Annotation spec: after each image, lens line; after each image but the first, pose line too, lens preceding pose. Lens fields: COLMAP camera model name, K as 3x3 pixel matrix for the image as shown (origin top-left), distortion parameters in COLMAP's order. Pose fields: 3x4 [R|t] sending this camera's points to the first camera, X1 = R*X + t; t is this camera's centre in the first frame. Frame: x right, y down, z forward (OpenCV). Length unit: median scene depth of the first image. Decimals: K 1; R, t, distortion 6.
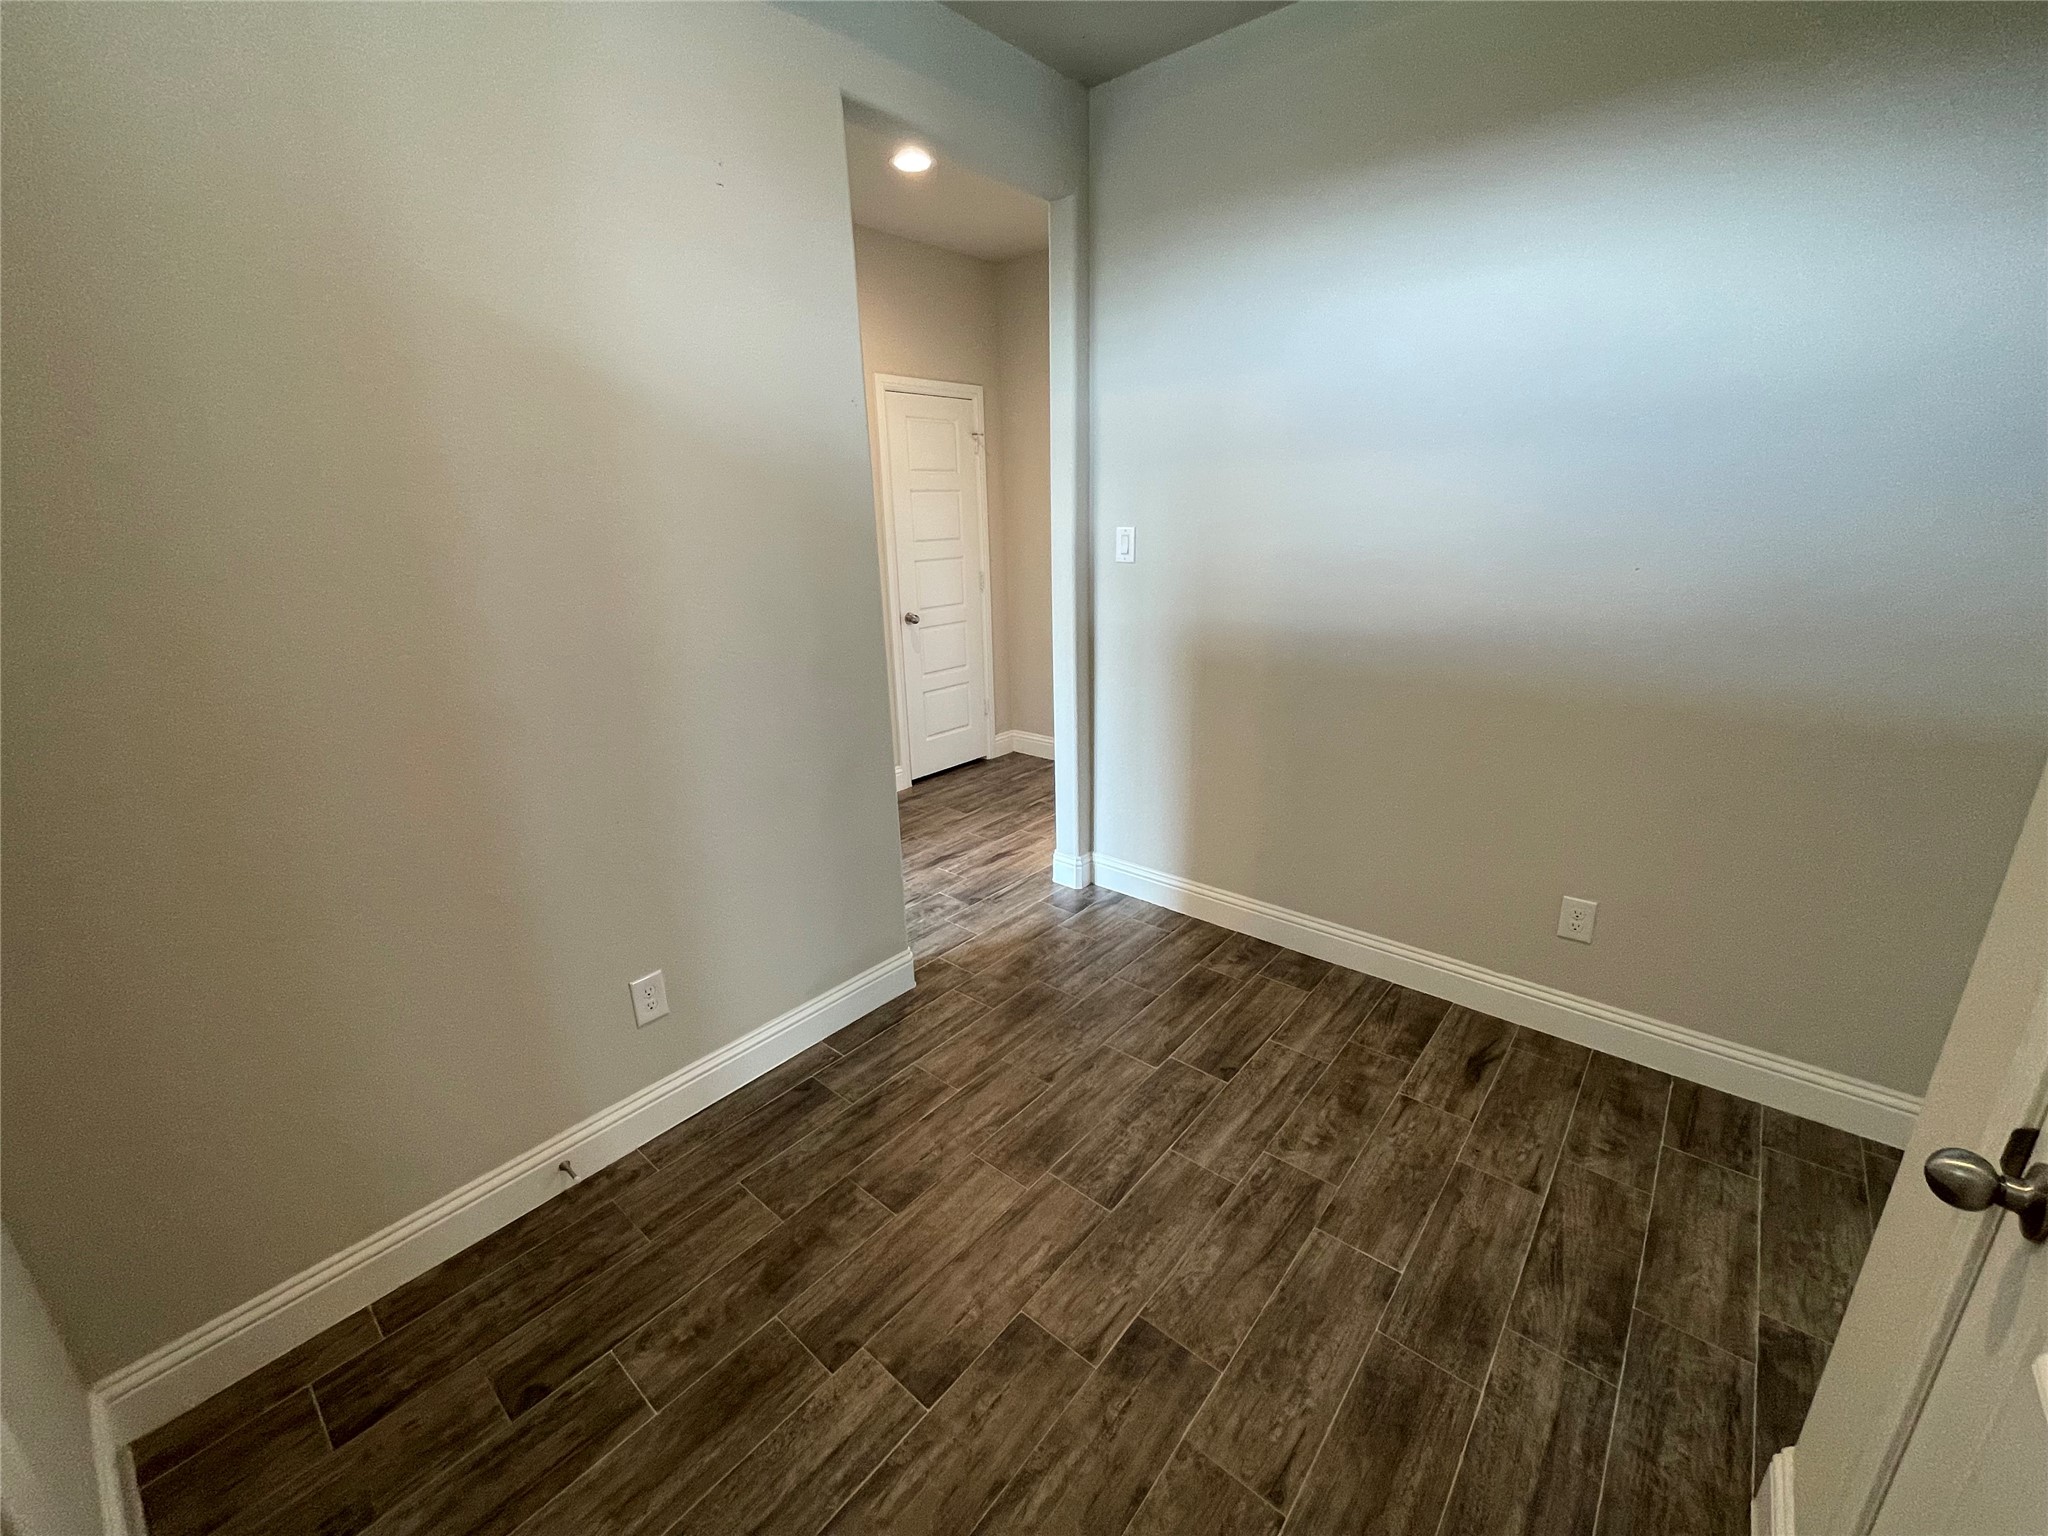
lens RADIAL K [[821.0, 0, 1024.0], [0, 821.0, 768.0], [0, 0, 1]] dist [0.001978, 0.000113]
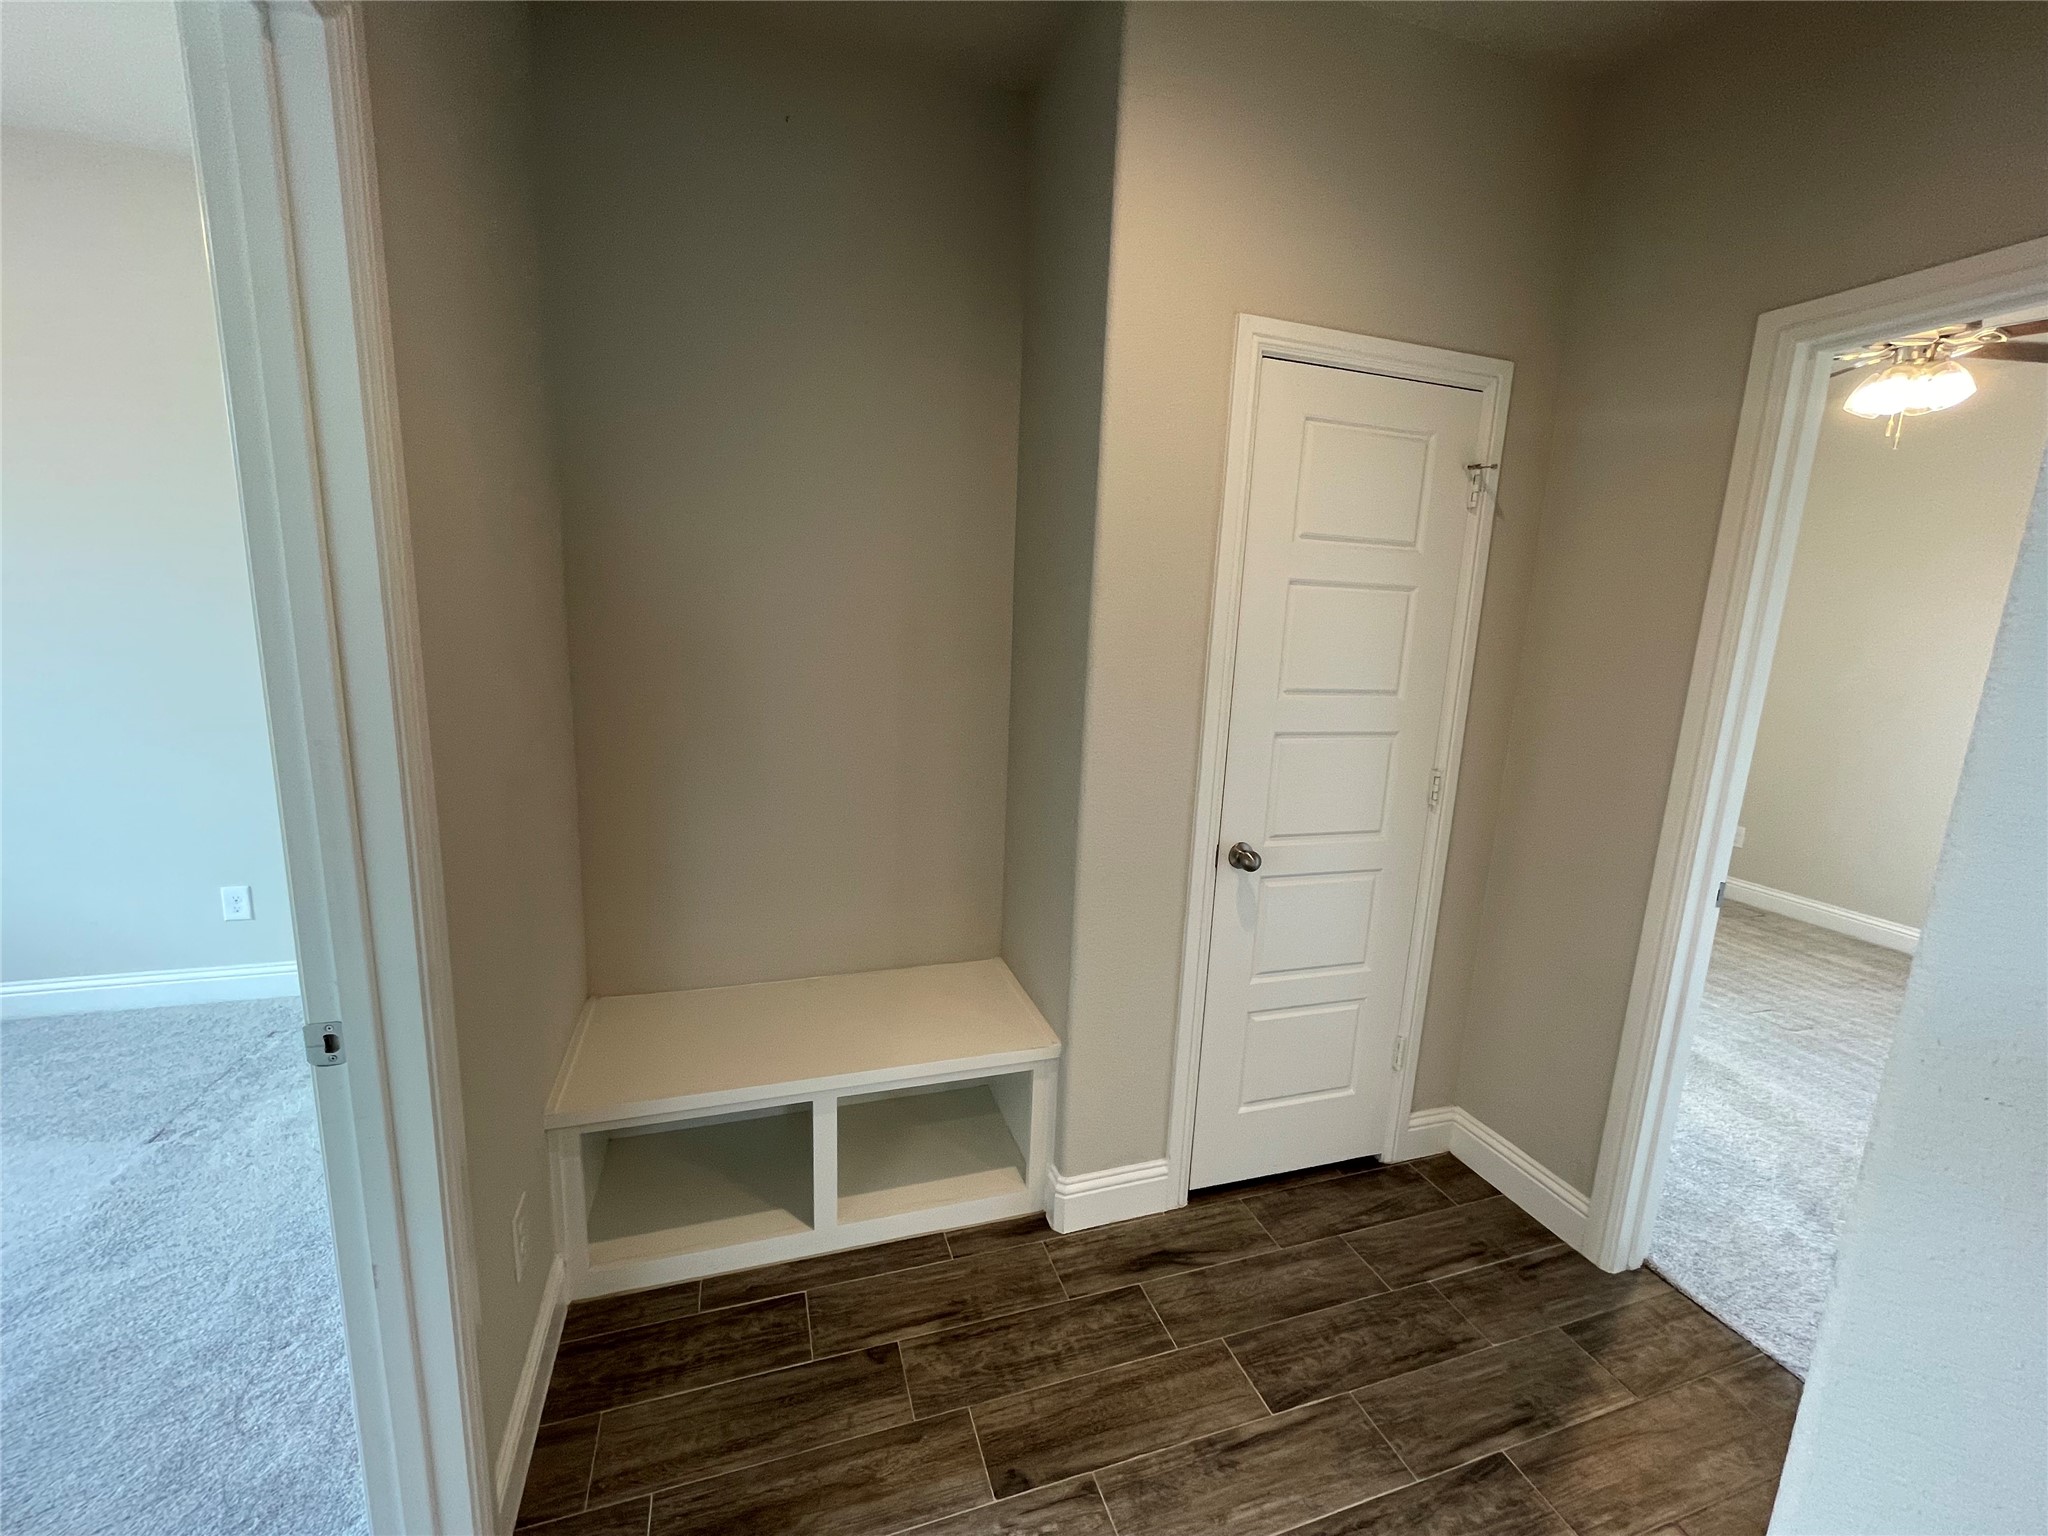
lens RADIAL K [[828.4, 0, 1027.3], [0, 828.4, 766.1], [0, 0, 1]] dist [-0.002226, 0.000109]
pose [[0.858657, 0.151931, -0.489516, -0.024082], [-0.208818, 0.975897, -0.063397, -0.170288], [0.468085, 0.156656, 0.869687, 0.523238]]
